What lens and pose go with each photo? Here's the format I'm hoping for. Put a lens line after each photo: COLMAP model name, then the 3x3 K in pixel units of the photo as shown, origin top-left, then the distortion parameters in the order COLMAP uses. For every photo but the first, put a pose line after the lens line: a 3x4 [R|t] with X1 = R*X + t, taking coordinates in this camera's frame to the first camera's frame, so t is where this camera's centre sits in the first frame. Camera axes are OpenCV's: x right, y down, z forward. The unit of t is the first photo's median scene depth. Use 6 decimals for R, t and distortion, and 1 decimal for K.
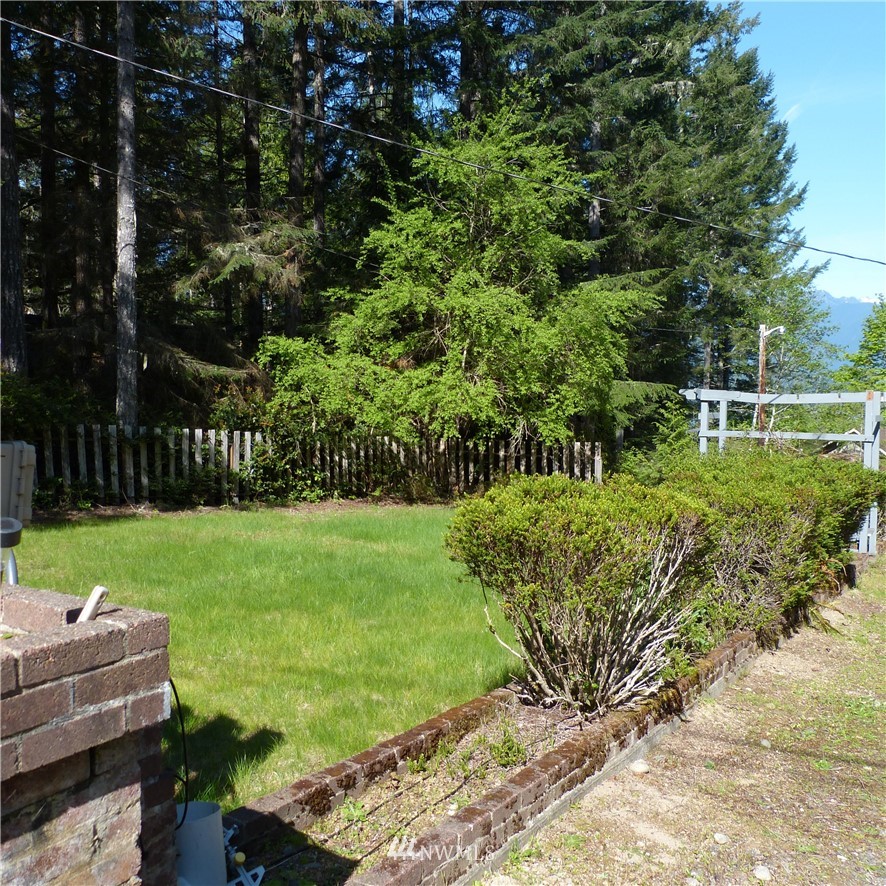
lens RADIAL K [[950.8, 0, 440.9], [0, 950.8, 444.4], [0, 0, 1]] dist [-0.011838, 0.000000]
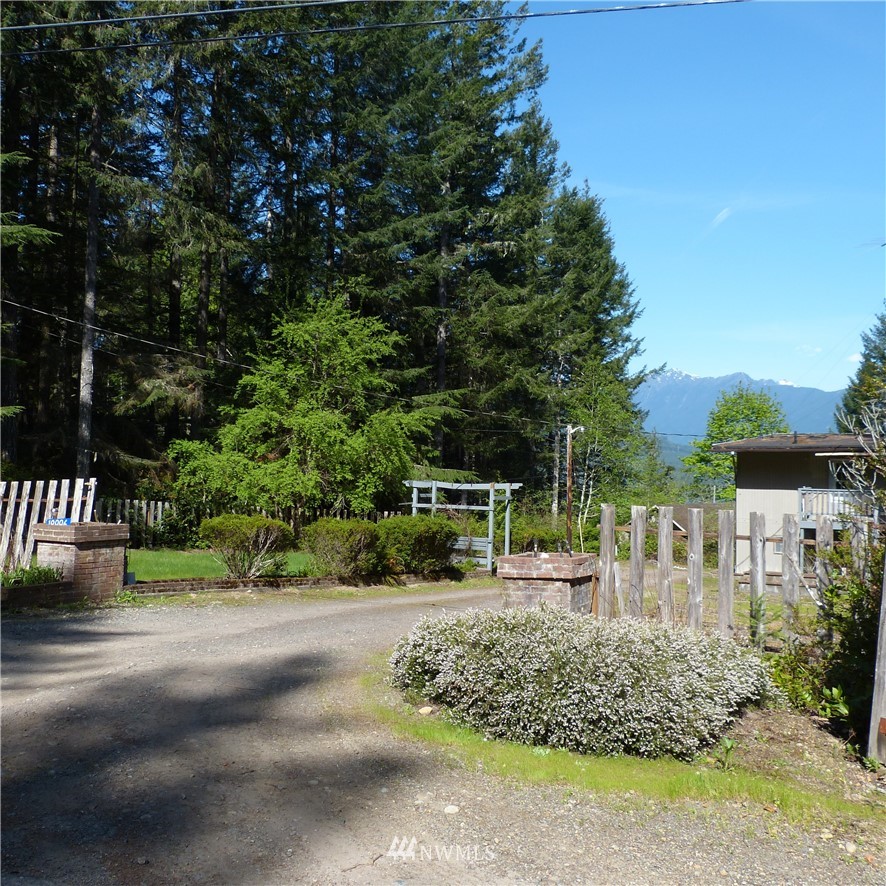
lens RADIAL K [[950.8, 0, 447.3], [0, 950.8, 443.2], [0, 0, 1]] dist [-0.011838, 0.000000]
pose [[0.996803, 0.016612, 0.078158, 0.137795], [-0.010428, 0.996830, -0.078870, 0.008738], [-0.079221, 0.077803, 0.993816, -0.569938]]
